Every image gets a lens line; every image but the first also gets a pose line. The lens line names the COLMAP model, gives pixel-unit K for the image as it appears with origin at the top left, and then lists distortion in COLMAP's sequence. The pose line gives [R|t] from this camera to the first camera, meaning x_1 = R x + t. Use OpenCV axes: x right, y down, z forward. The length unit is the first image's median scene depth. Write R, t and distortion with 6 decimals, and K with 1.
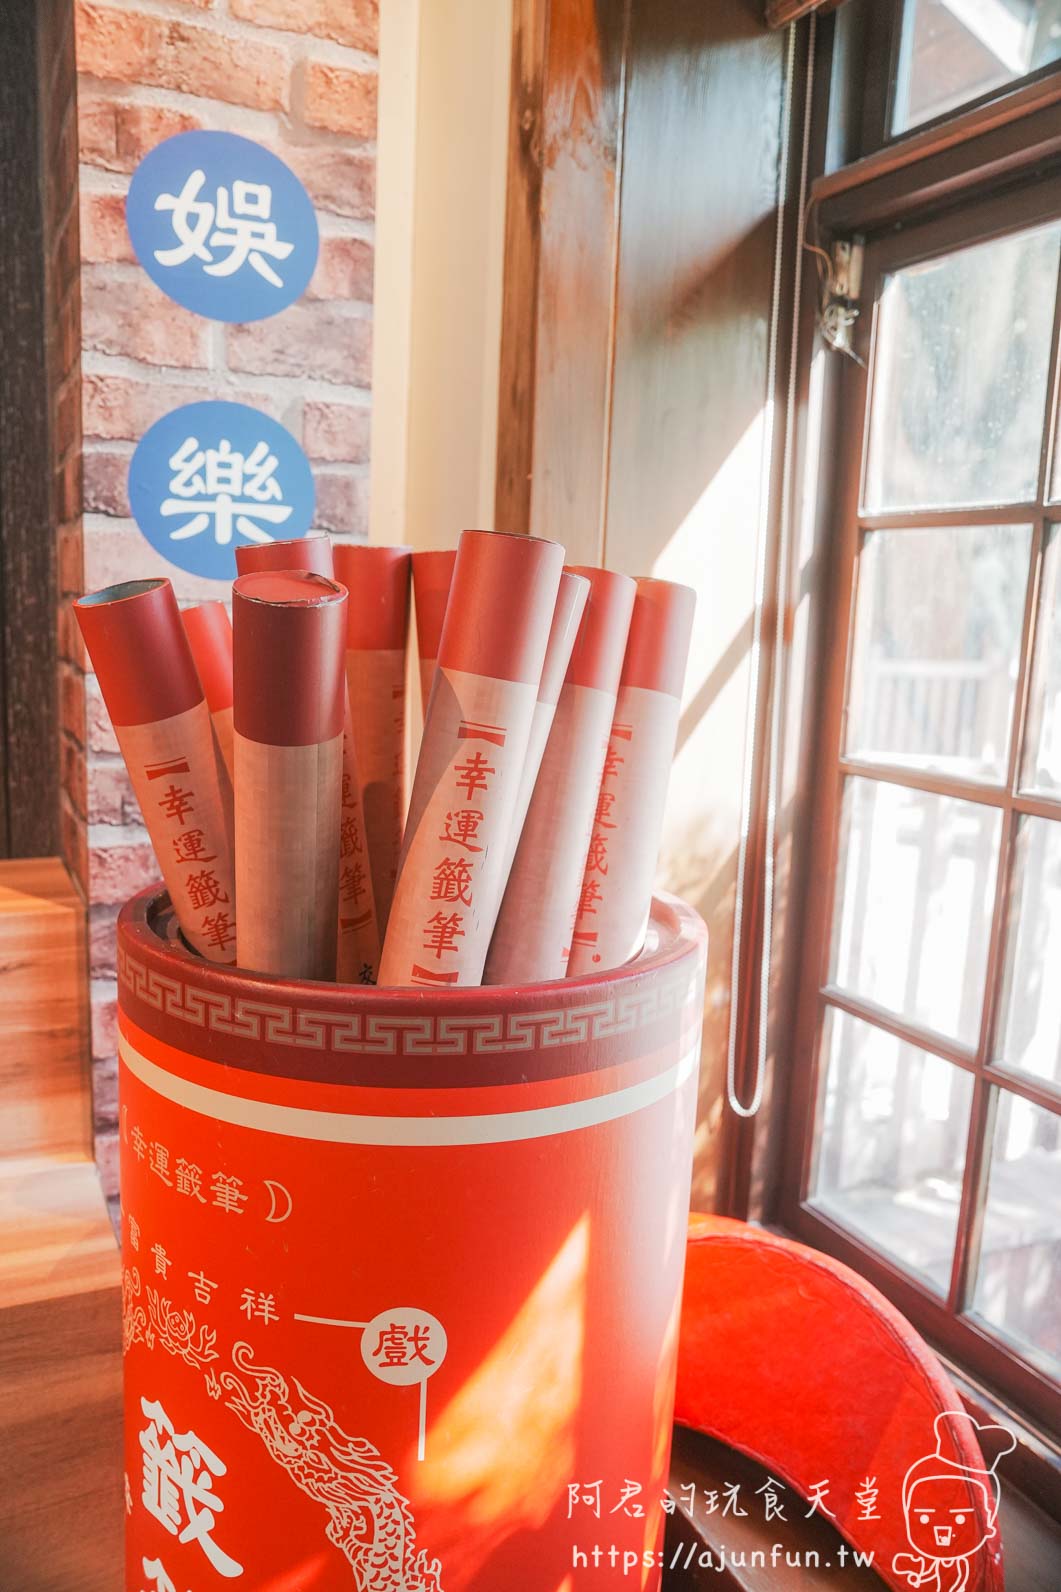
lens RADIAL K [[1201.3, 0, 535.4], [0, 1201.3, 798.0], [0, 0, 1]] dist [-0.032735, 0.016668]
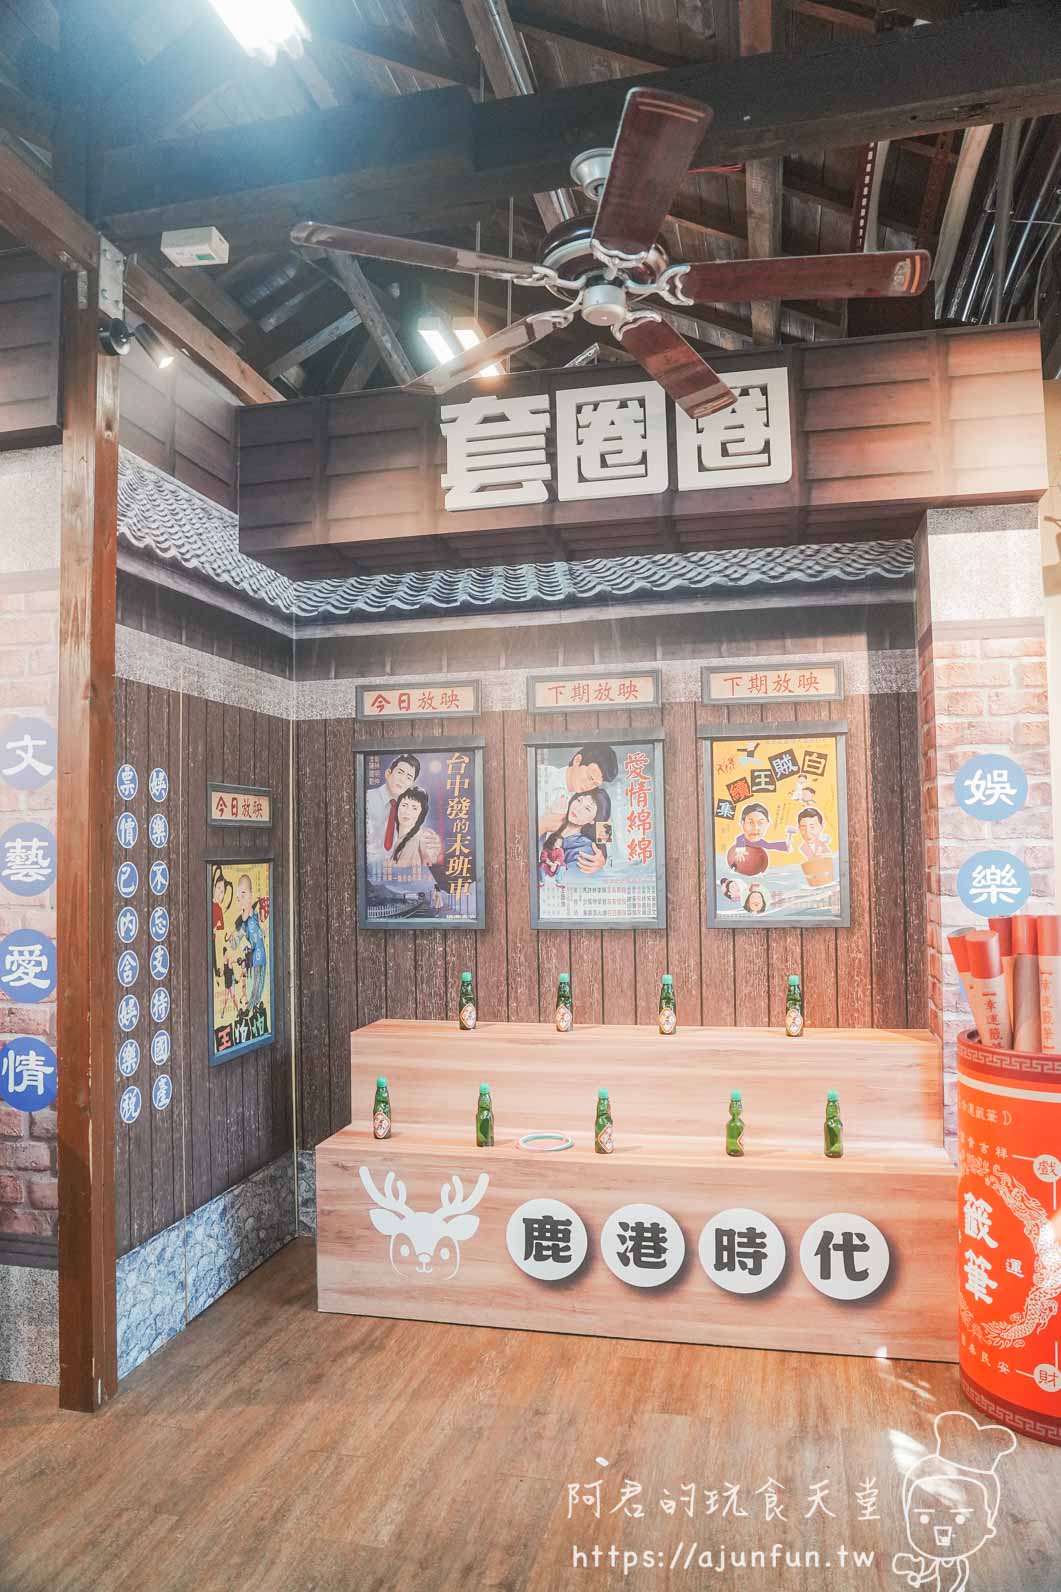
lens RADIAL K [[1081.3, 0, 536.1], [0, 1081.3, 792.7], [0, 0, 1]] dist [-0.063552, 0.002403]
pose [[0.772709, -0.084619, -0.629094, 0.463634], [-0.060430, 0.976767, -0.205609, 0.092797], [0.631877, 0.196892, 0.749643, -1.454461]]
